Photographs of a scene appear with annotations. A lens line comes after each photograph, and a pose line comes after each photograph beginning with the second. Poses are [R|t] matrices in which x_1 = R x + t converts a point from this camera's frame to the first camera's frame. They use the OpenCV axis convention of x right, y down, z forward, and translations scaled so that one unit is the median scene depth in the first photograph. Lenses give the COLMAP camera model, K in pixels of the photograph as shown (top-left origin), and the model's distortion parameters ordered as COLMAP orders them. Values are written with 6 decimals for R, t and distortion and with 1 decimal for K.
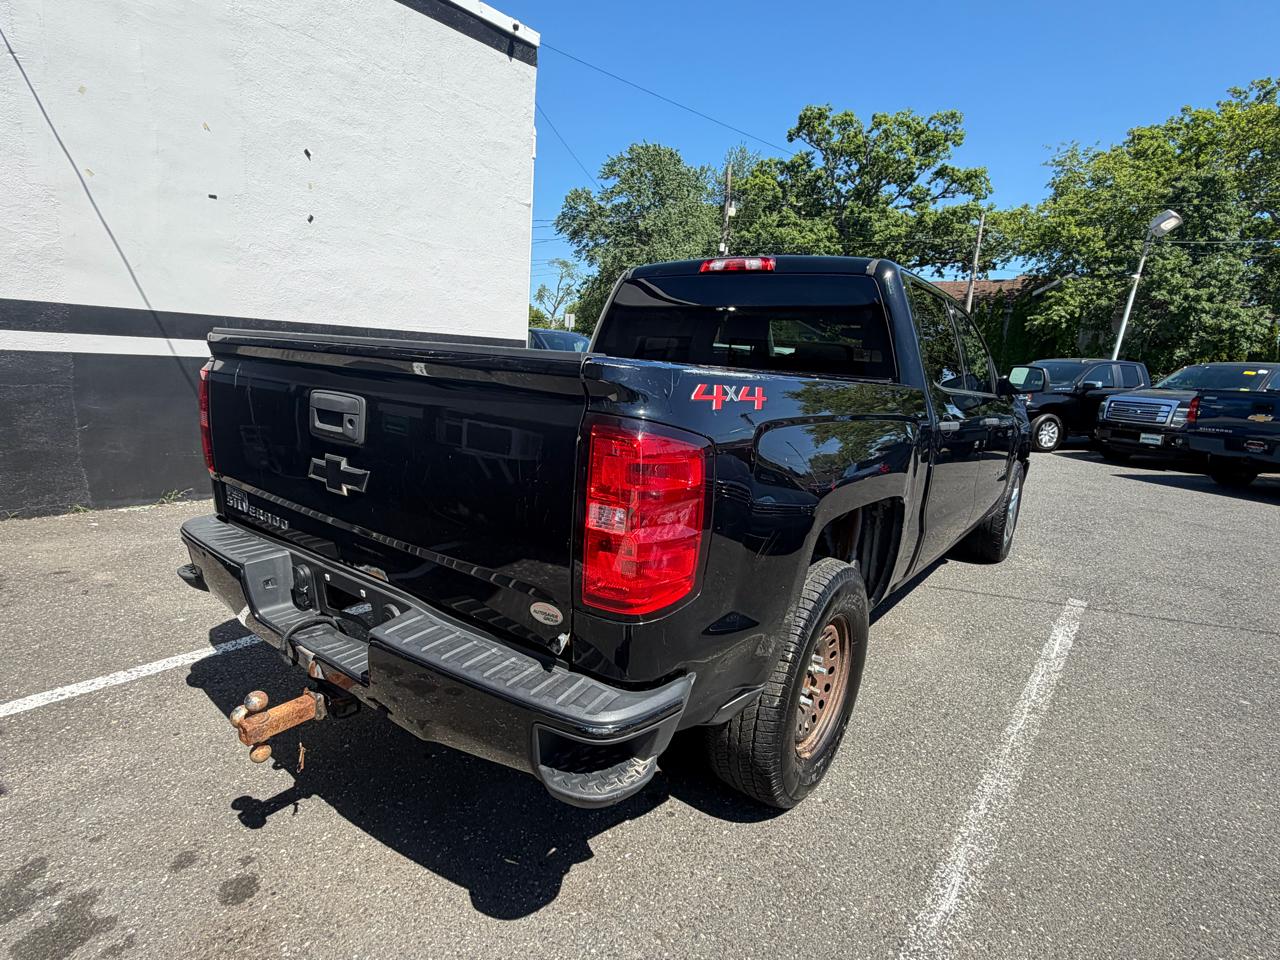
lens RADIAL K [[670.5, 0, 638.8], [0, 670.5, 480.7], [0, 0, 1]] dist [0.000658, -0.001376]
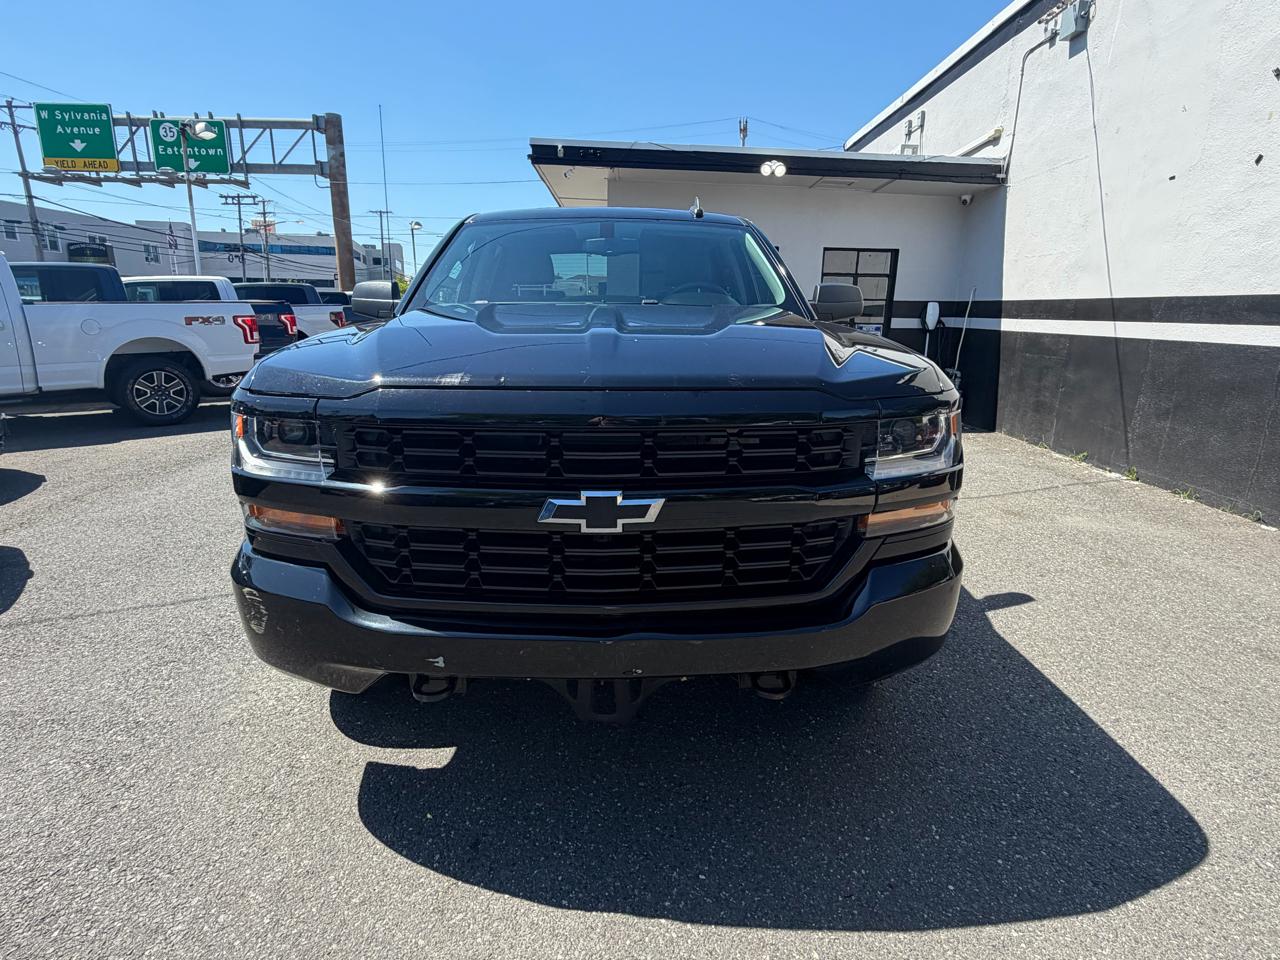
lens RADIAL K [[670.5, 0, 639.3], [0, 670.5, 480.8], [0, 0, 1]] dist [0.000658, -0.001376]
pose [[-0.781983, 0.085195, -0.617450, 0.259320], [-0.170298, 0.923721, 0.343131, -0.084353], [0.599584, 0.373473, -0.707825, 0.556905]]
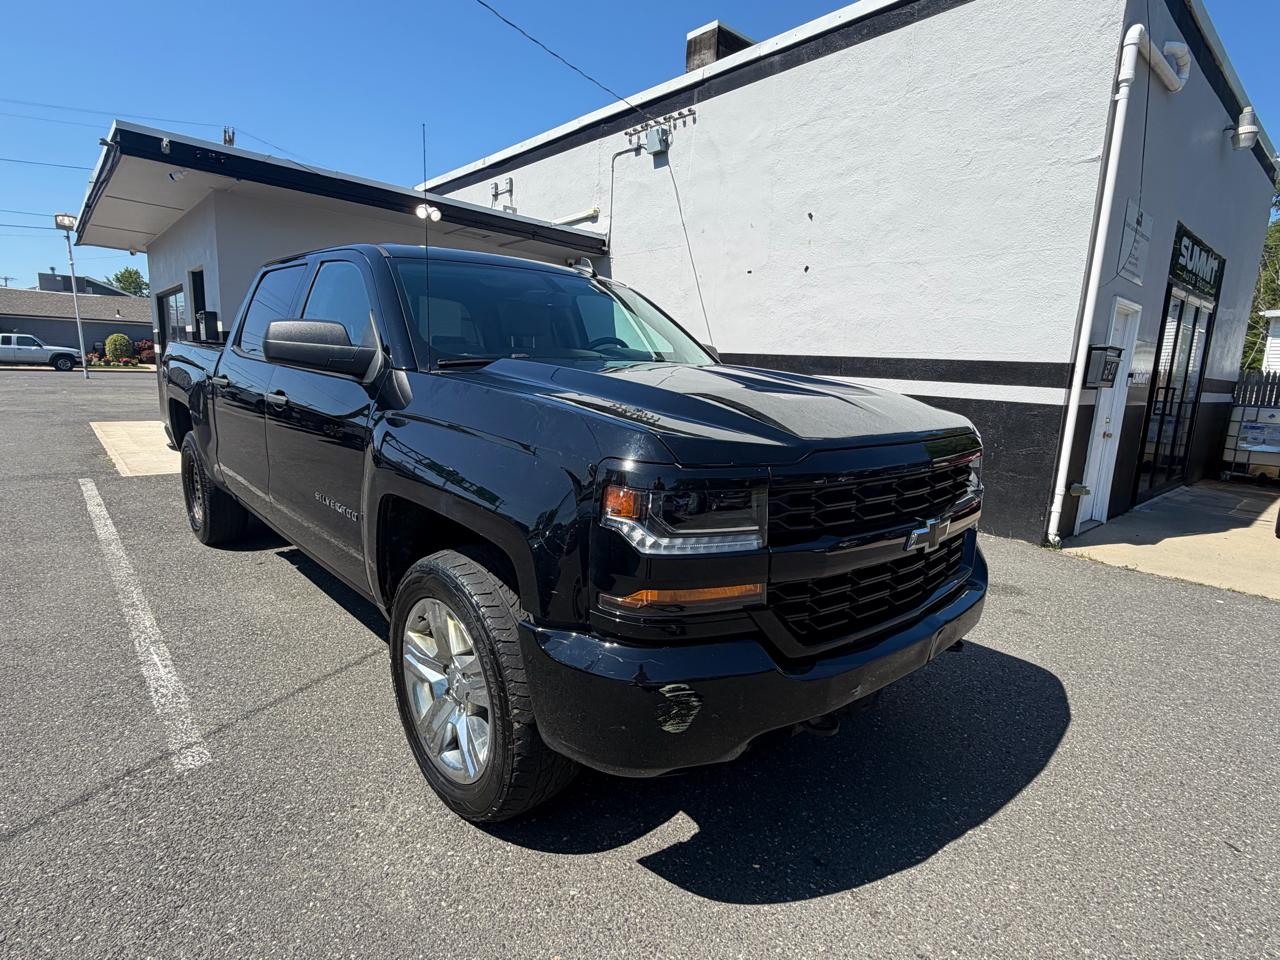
lens RADIAL K [[670.5, 0, 639.9], [0, 670.5, 482.2], [0, 0, 1]] dist [0.000658, -0.001376]
pose [[-0.177512, 0.108819, -0.978084, 0.346934], [-0.229835, 0.961800, 0.148720, -0.058718], [0.956904, 0.251197, -0.145721, 0.435987]]
